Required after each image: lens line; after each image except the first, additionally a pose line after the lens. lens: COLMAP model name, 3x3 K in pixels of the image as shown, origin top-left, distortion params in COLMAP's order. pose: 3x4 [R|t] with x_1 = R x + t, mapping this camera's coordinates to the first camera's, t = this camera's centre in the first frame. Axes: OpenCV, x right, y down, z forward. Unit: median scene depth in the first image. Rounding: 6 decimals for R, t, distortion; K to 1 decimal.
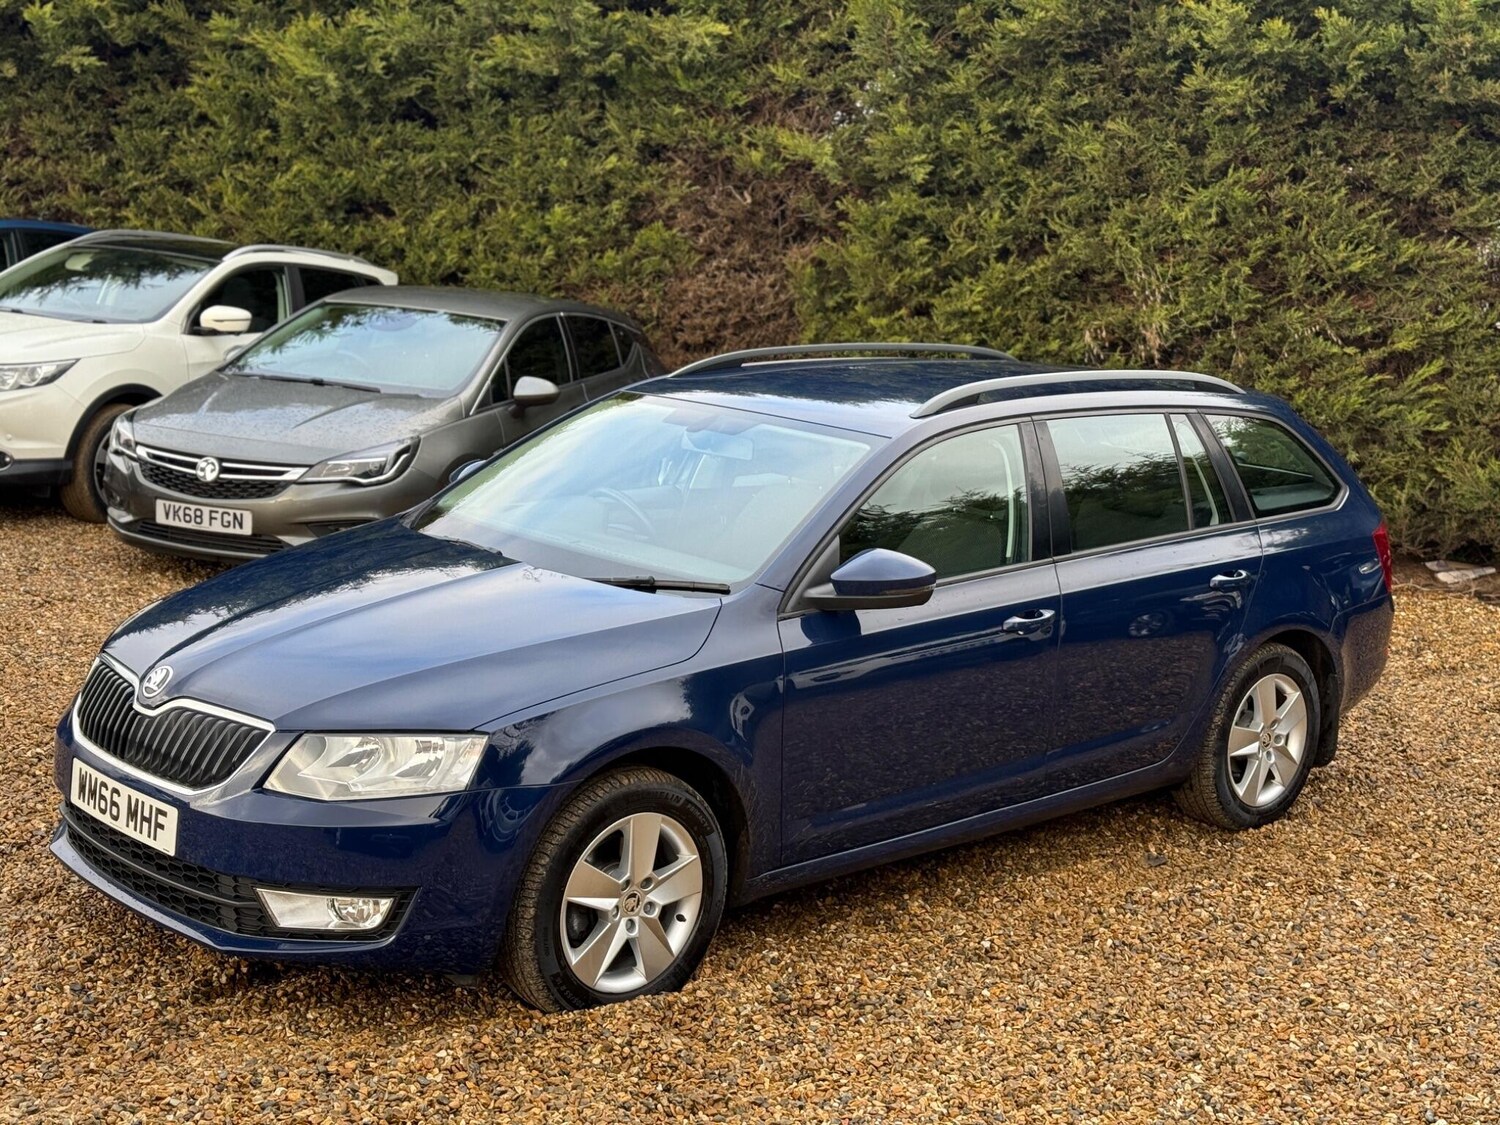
lens RADIAL K [[2081.7, 0, 750.0], [0, 2081.7, 562.5], [0, 0, 1]] dist [0.204198, -0.431330]
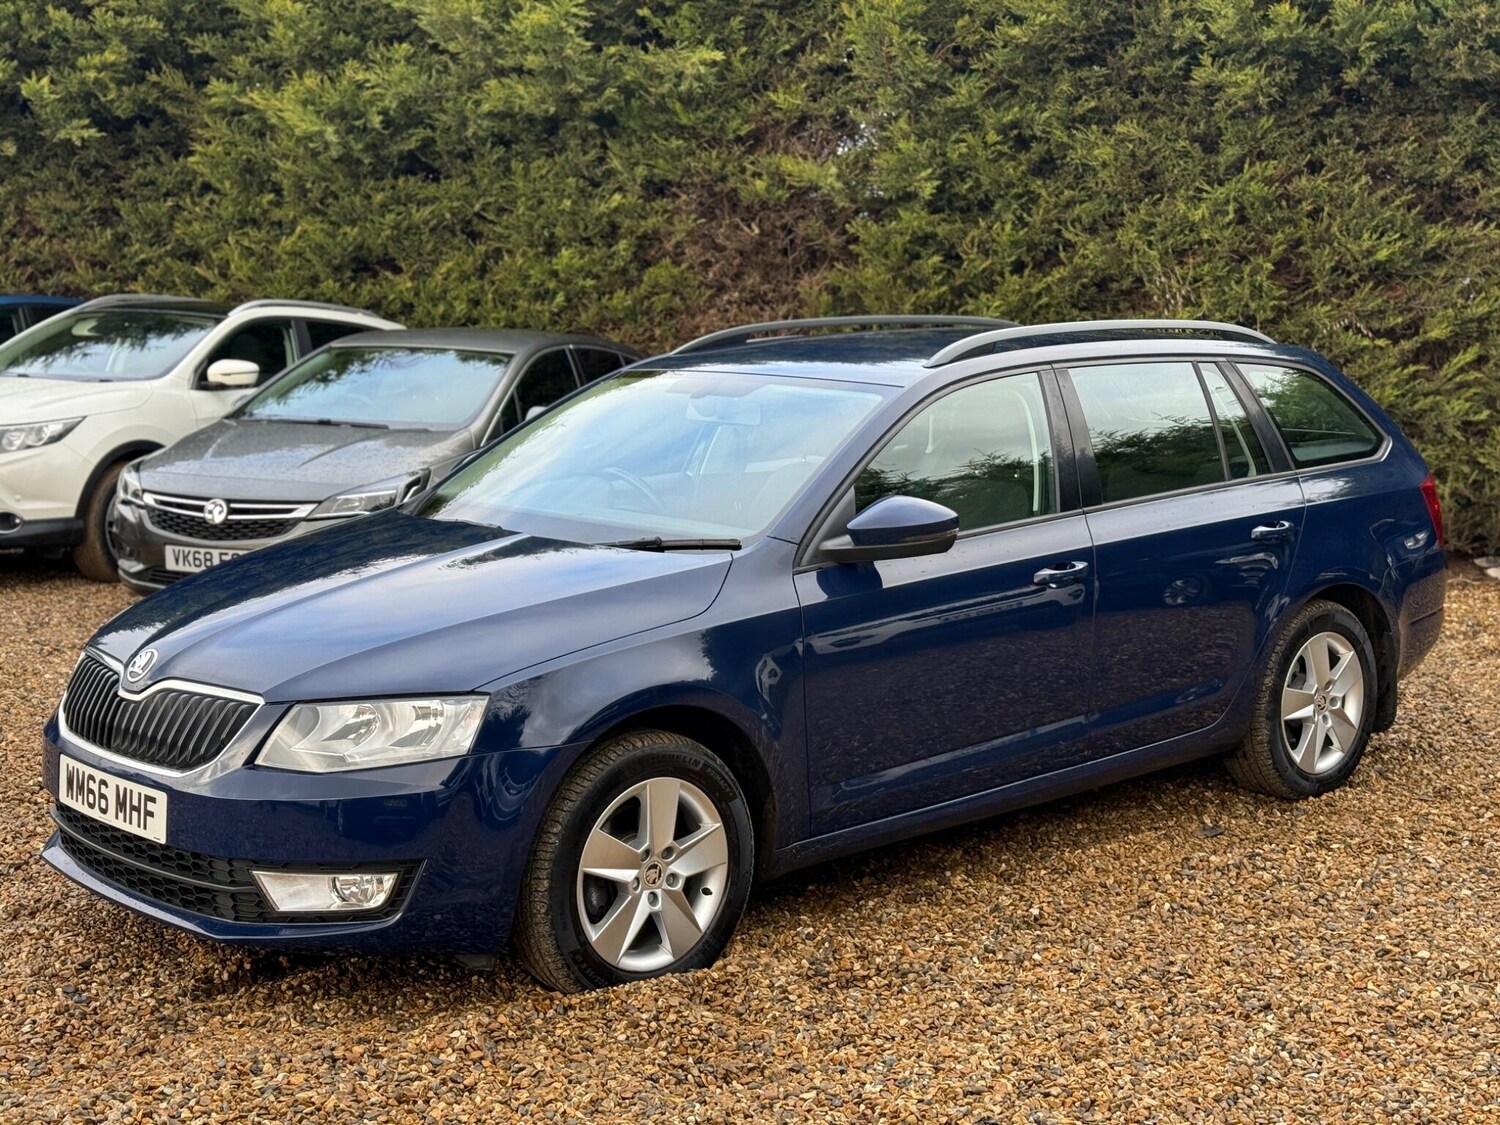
lens RADIAL K [[2085.0, 0, 734.0], [0, 2085.0, 566.1], [0, 0, 1]] dist [0.198468, -0.416578]
pose [[0.998315, -0.053308, -0.022906, 0.003347], [0.052406, 0.997890, -0.038320, 0.023919], [0.024901, 0.037055, 0.999003, 0.021706]]
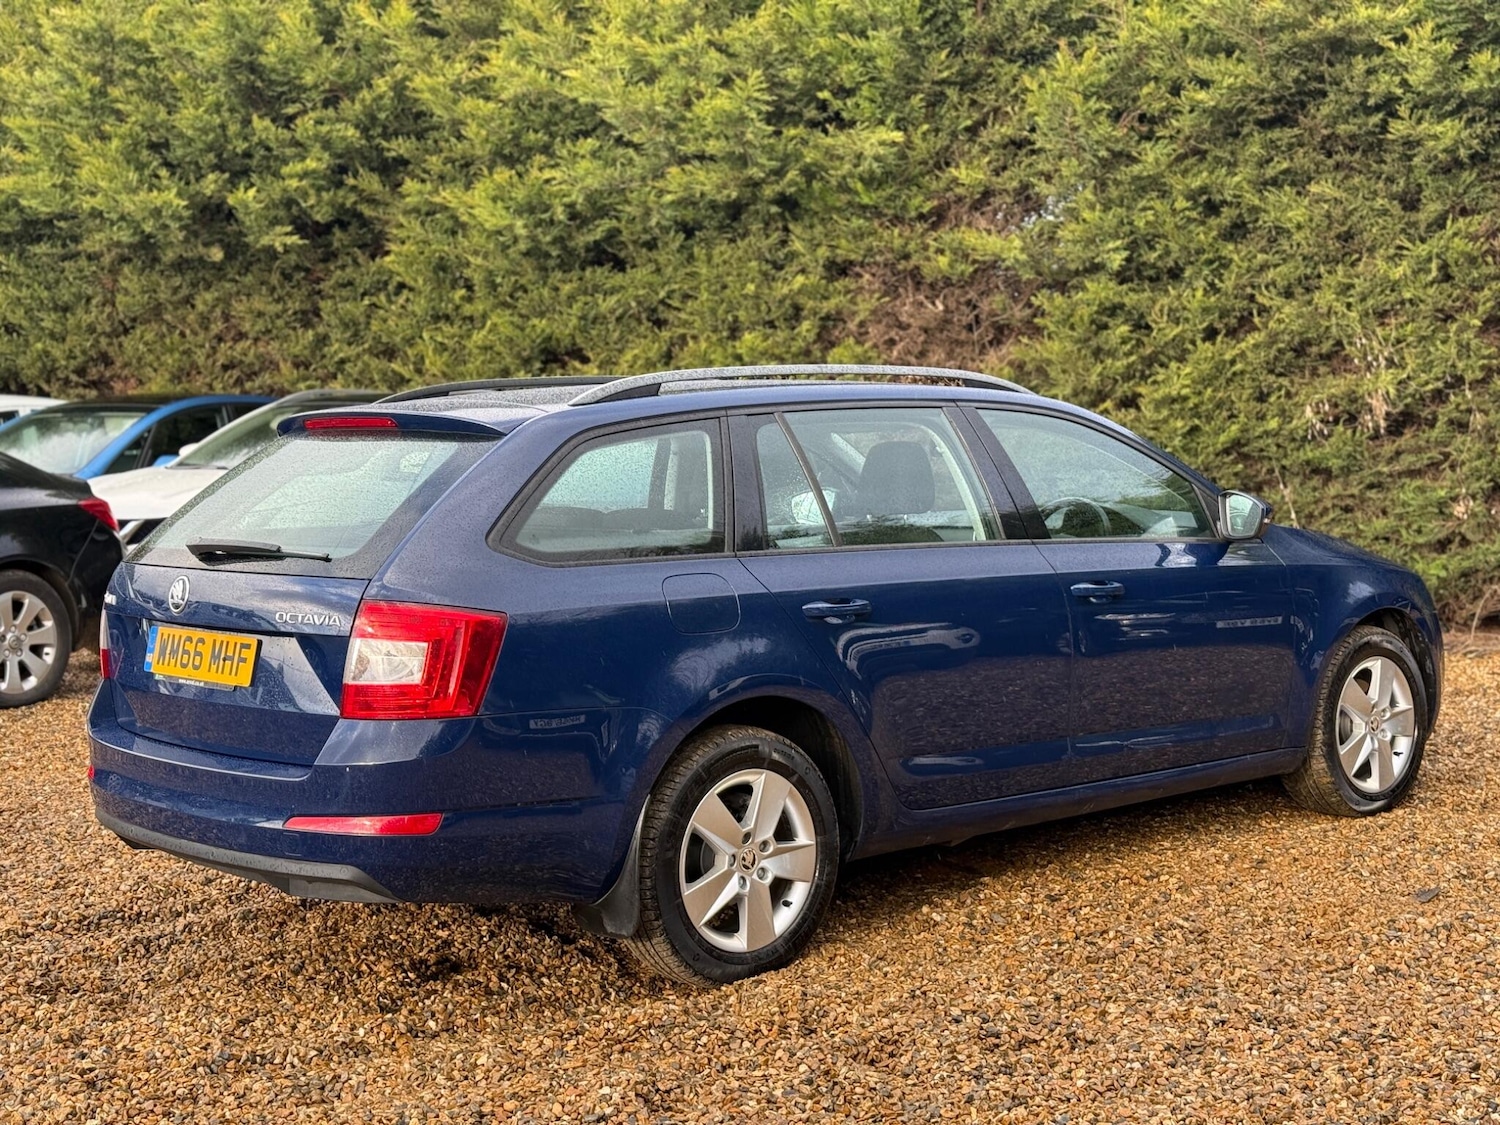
lens RADIAL K [[2085.3, 0, 750.9], [0, 2085.3, 573.1], [0, 0, 1]] dist [0.208089, -0.462143]
pose [[0.991426, -0.072471, -0.108733, 0.009994], [0.062988, 0.994105, -0.088251, 0.033959], [0.114488, 0.080646, 0.990146, 0.034569]]
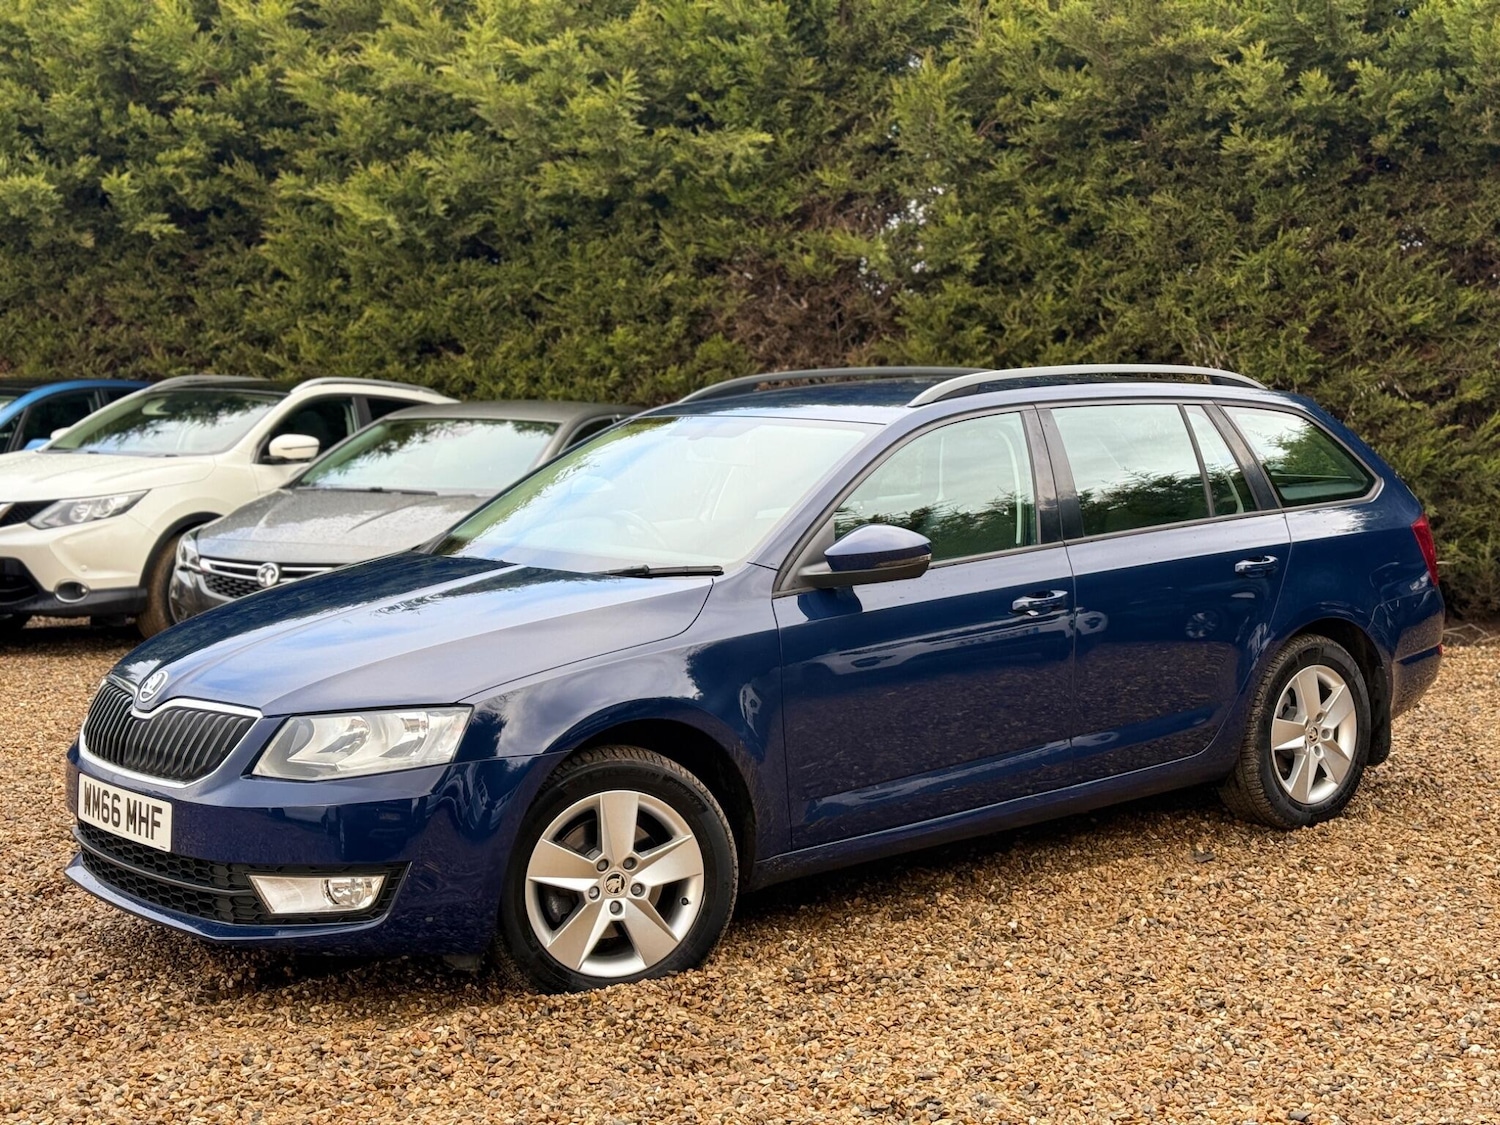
lens RADIAL K [[2079.8, 0, 758.7], [0, 2079.8, 583.7], [0, 0, 1]] dist [0.192546, -0.362494]
pose [[0.996535, -0.064192, -0.052894, 0.023829], [0.060158, 0.995395, -0.074626, 0.037831], [0.057441, 0.071185, 0.995808, 0.005470]]
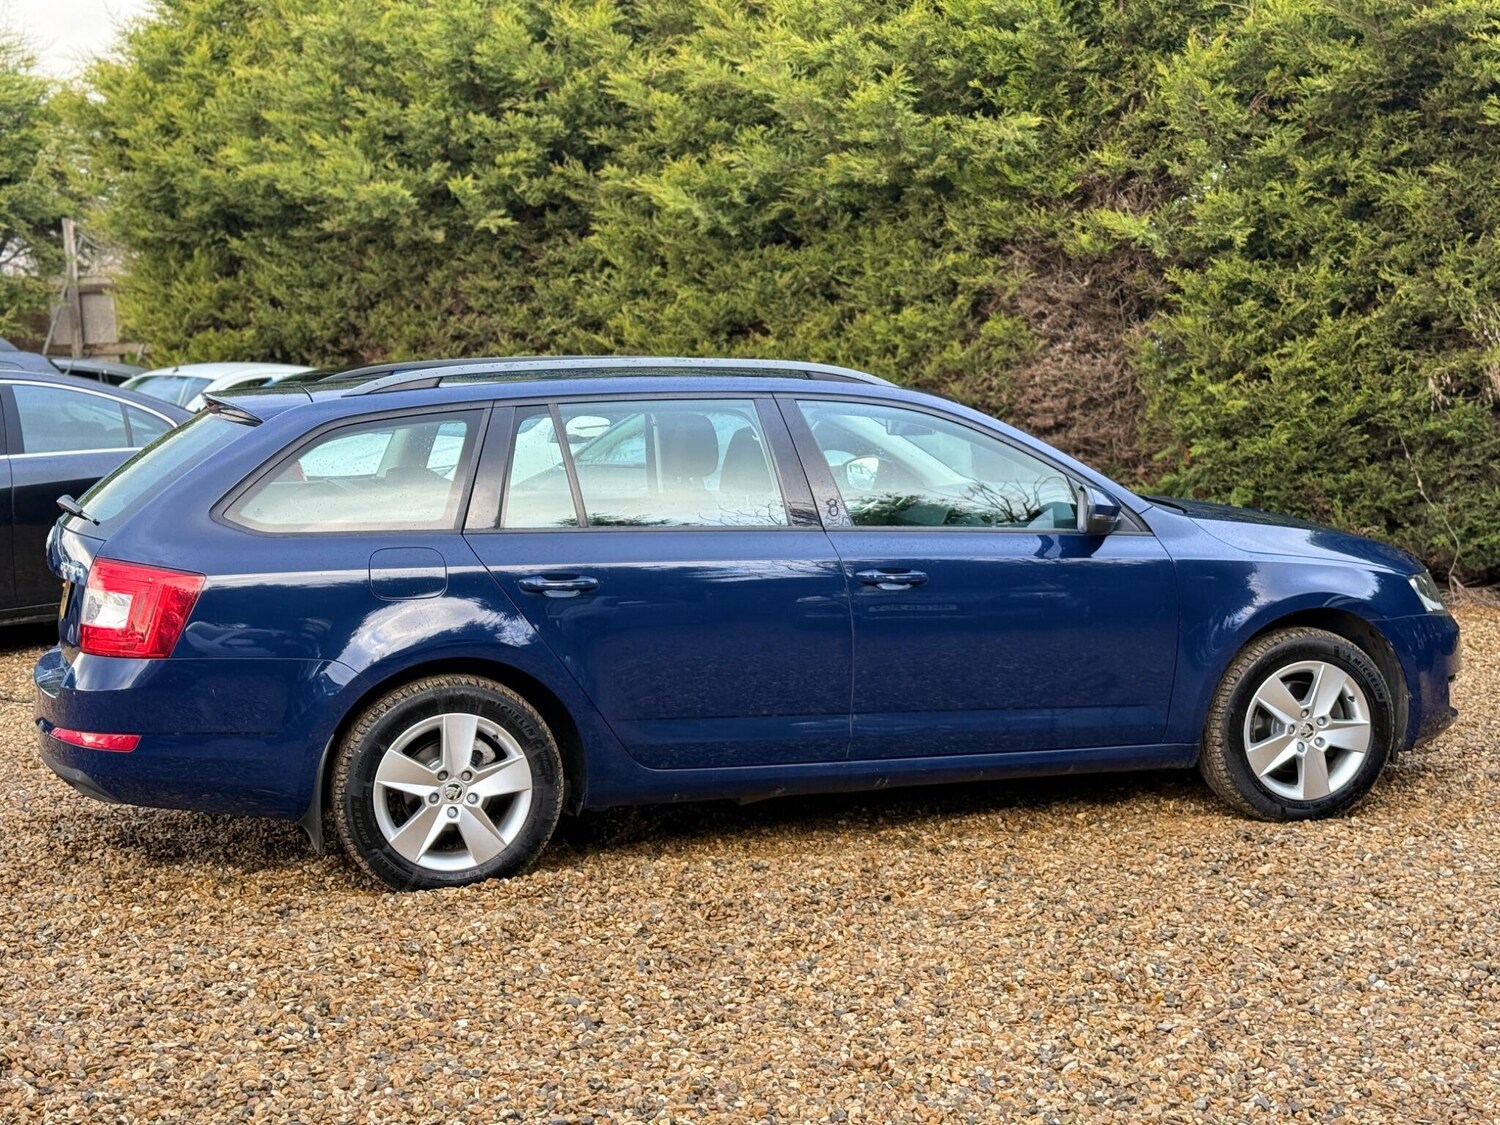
lens RADIAL K [[2085.0, 0, 734.0], [0, 2085.0, 566.1], [0, 0, 1]] dist [0.198468, -0.416578]
pose [[0.963183, -0.052125, -0.263746, 0.107879], [0.032228, 0.996337, -0.079213, 0.046236], [0.266909, 0.067797, 0.961334, -0.033365]]
